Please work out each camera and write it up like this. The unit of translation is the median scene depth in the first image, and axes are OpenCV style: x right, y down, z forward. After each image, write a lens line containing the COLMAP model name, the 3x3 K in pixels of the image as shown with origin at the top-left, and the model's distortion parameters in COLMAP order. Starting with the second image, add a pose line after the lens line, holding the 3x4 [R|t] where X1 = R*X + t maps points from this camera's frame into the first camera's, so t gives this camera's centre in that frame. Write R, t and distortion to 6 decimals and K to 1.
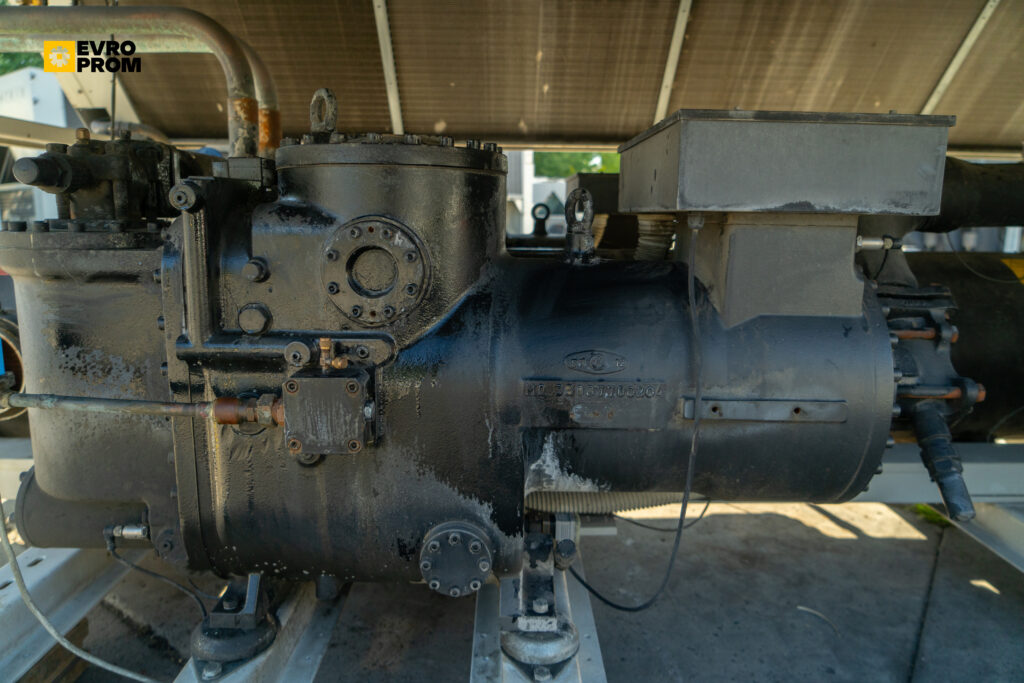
lens RADIAL K [[703.9, 0, 512.0], [0, 703.9, 341.5], [0, 0, 1]] dist [-0.022802, 0.006895]
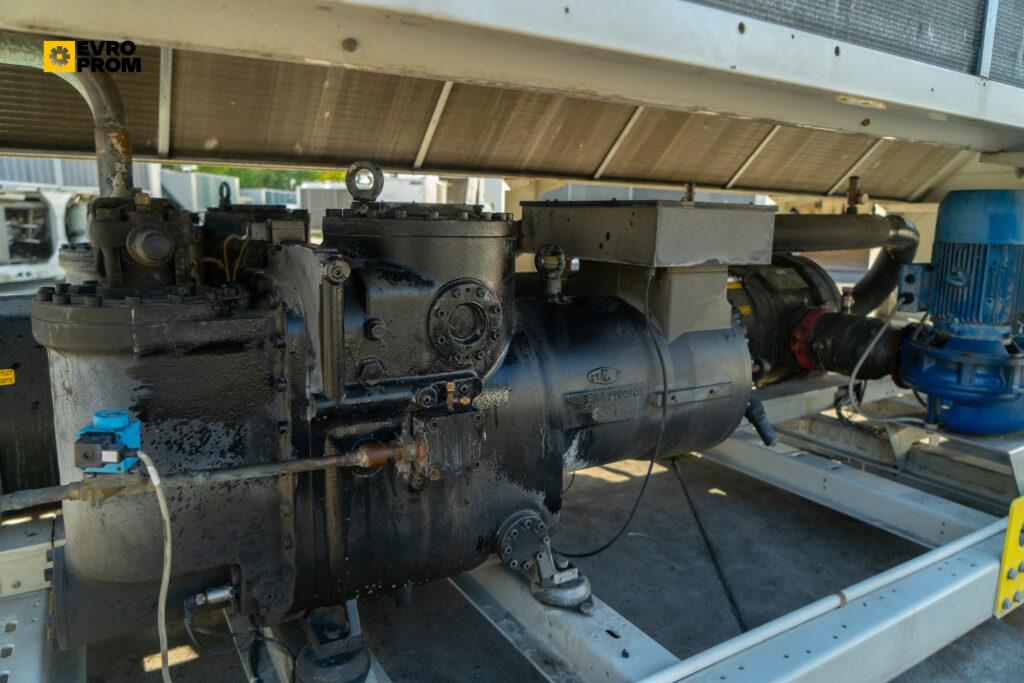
lens RADIAL K [[703.9, 0, 512.0], [0, 703.9, 341.5], [0, 0, 1]] dist [-0.022802, 0.006895]
pose [[0.849561, -0.089293, 0.519878, -0.703068], [0.081322, 0.995957, 0.038171, -0.098279], [-0.521185, 0.009849, 0.853387, -0.084307]]
